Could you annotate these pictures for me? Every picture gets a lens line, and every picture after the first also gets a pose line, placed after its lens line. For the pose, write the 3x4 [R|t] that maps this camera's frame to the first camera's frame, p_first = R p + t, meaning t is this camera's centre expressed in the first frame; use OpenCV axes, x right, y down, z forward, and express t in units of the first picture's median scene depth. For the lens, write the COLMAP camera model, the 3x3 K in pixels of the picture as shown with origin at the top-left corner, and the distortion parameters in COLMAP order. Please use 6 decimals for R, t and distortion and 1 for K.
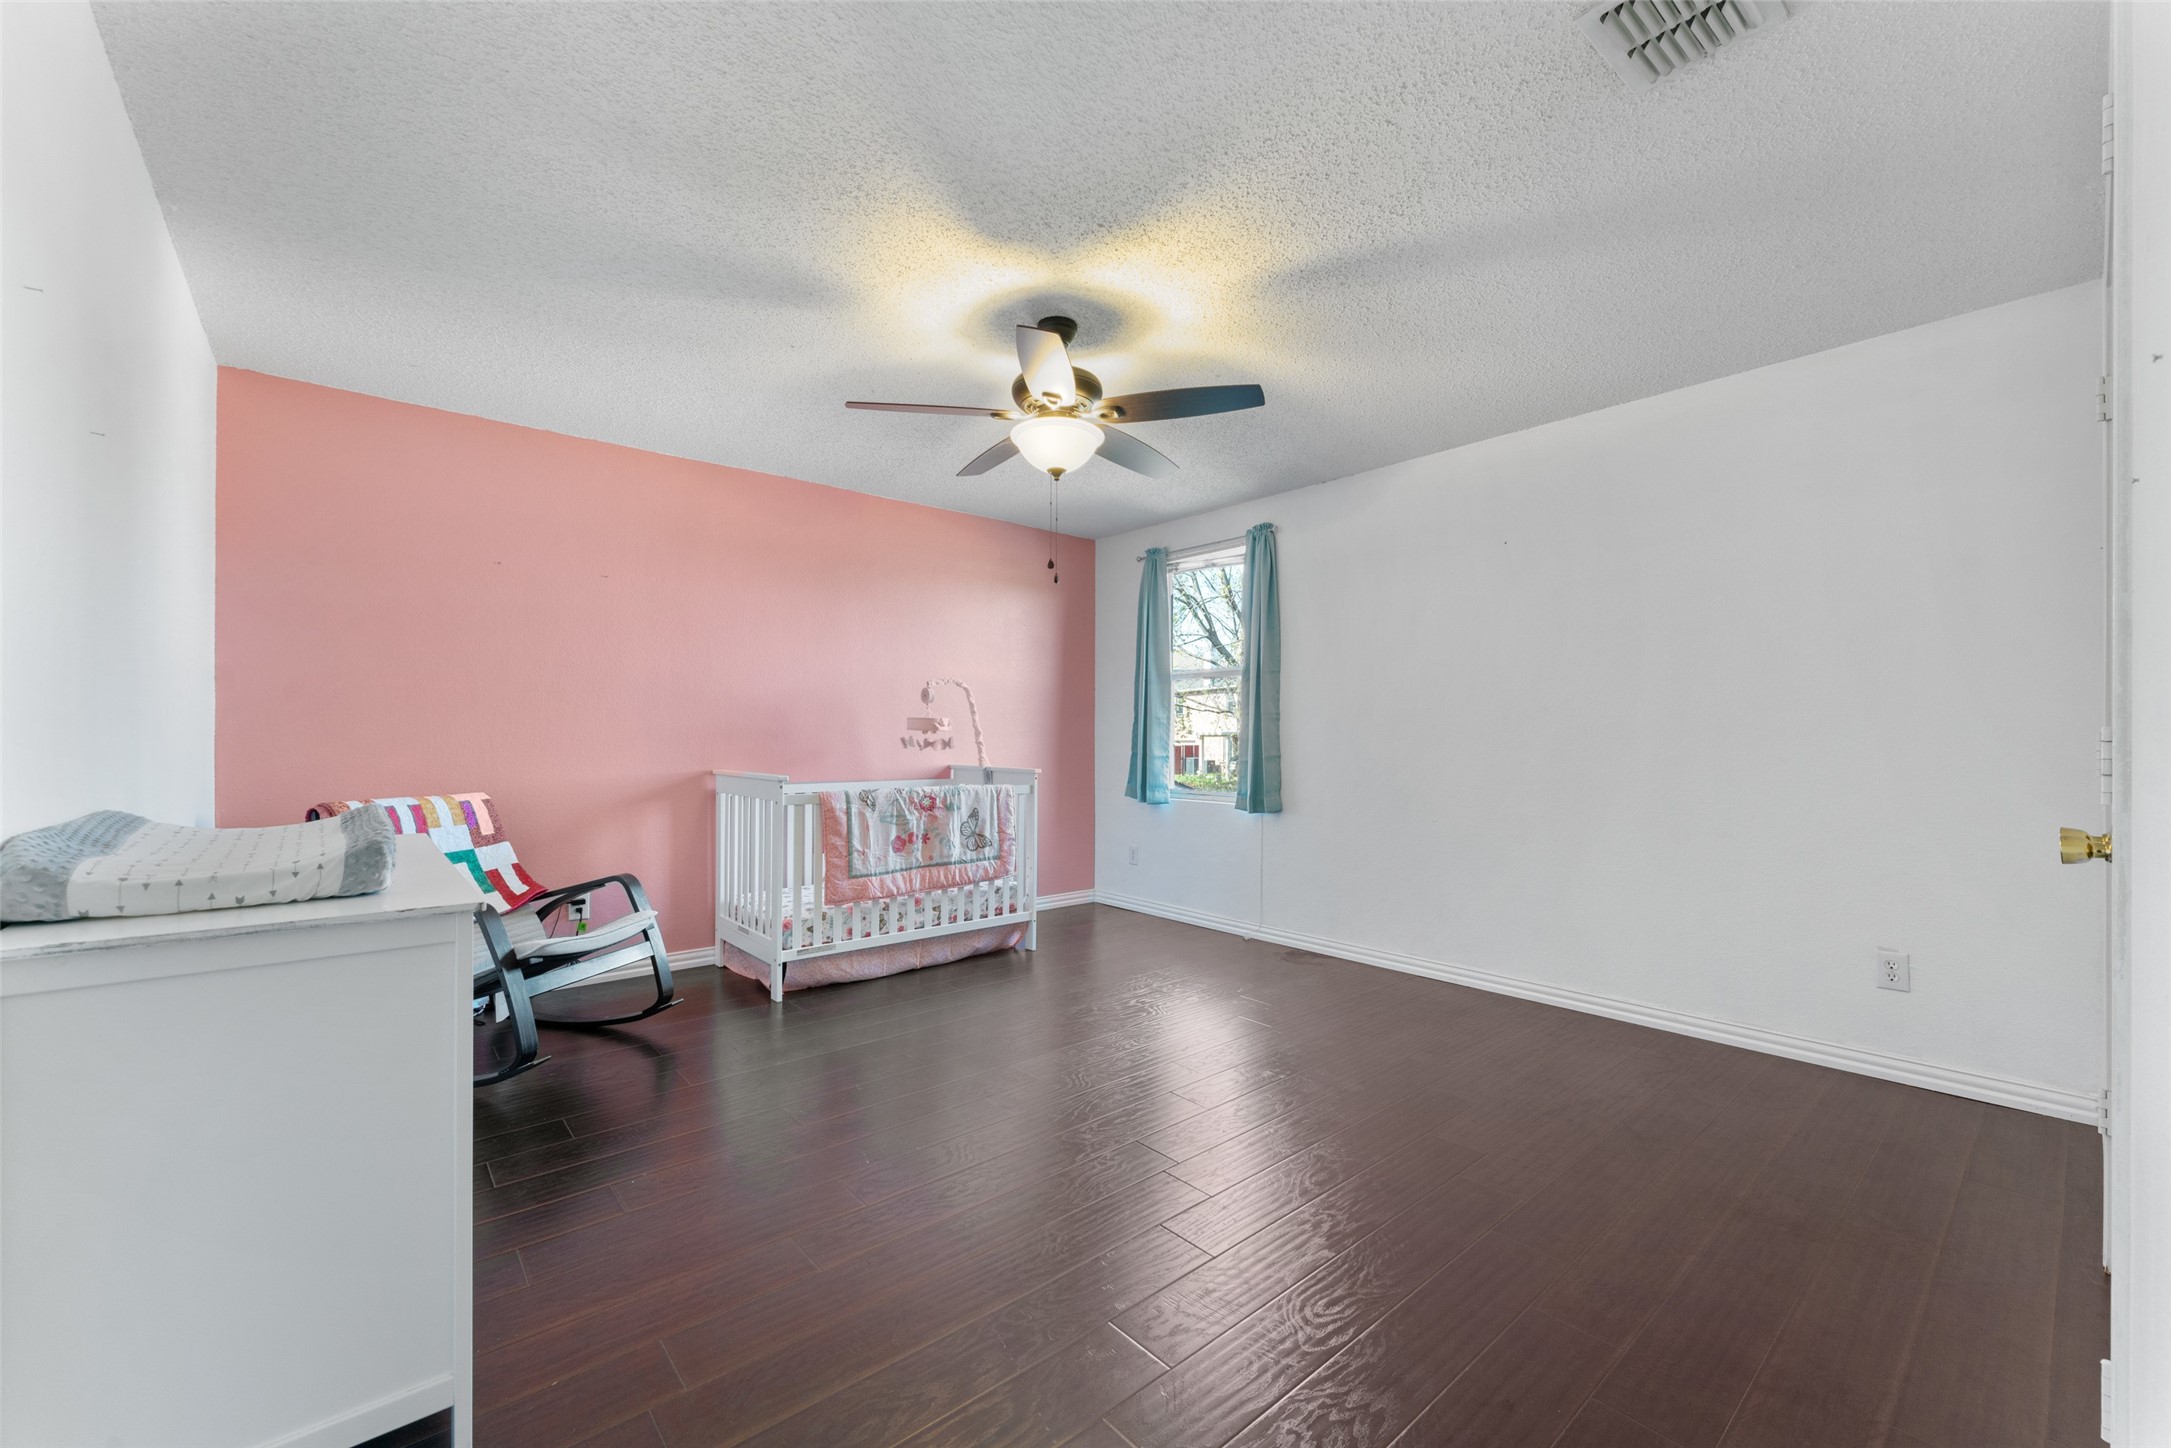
lens RADIAL K [[870.6, 0, 1081.6], [0, 870.6, 722.4], [0, 0, 1]] dist [-0.000222, 0.000248]
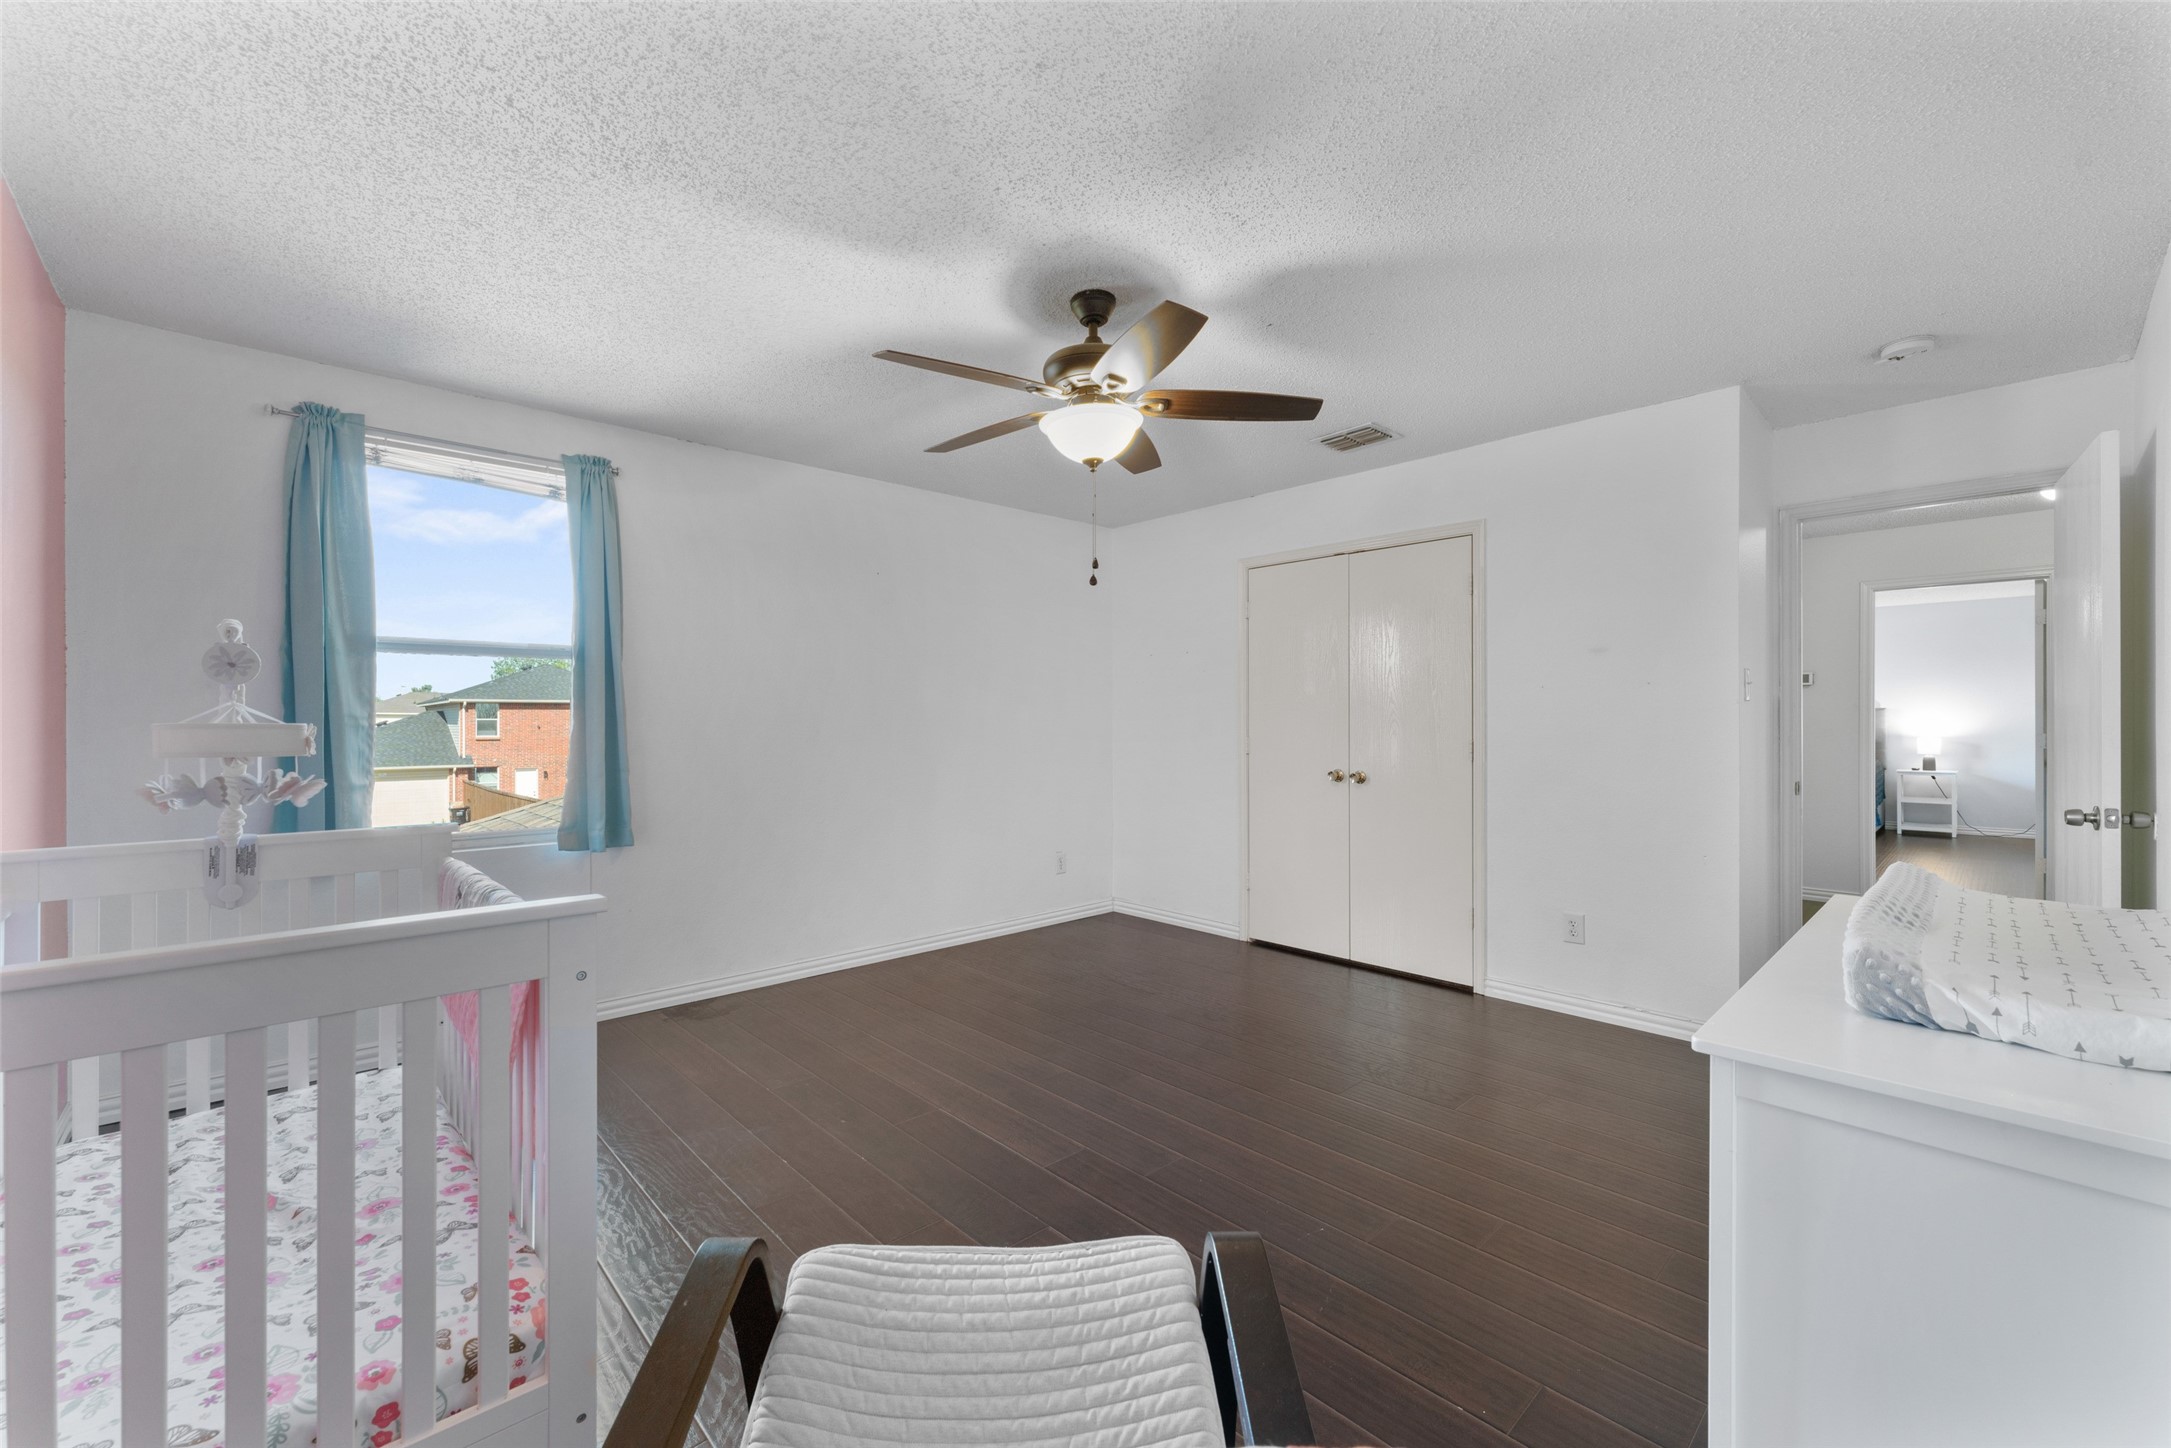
lens RADIAL K [[870.6, 0, 1081.6], [0, 870.6, 722.4], [0, 0, 1]] dist [-0.000222, 0.000248]
pose [[-0.052443, 0.006521, 0.998603, -0.547785], [-0.005320, 0.999963, -0.006809, -0.000555], [-0.998610, -0.005670, -0.052406, 0.625606]]
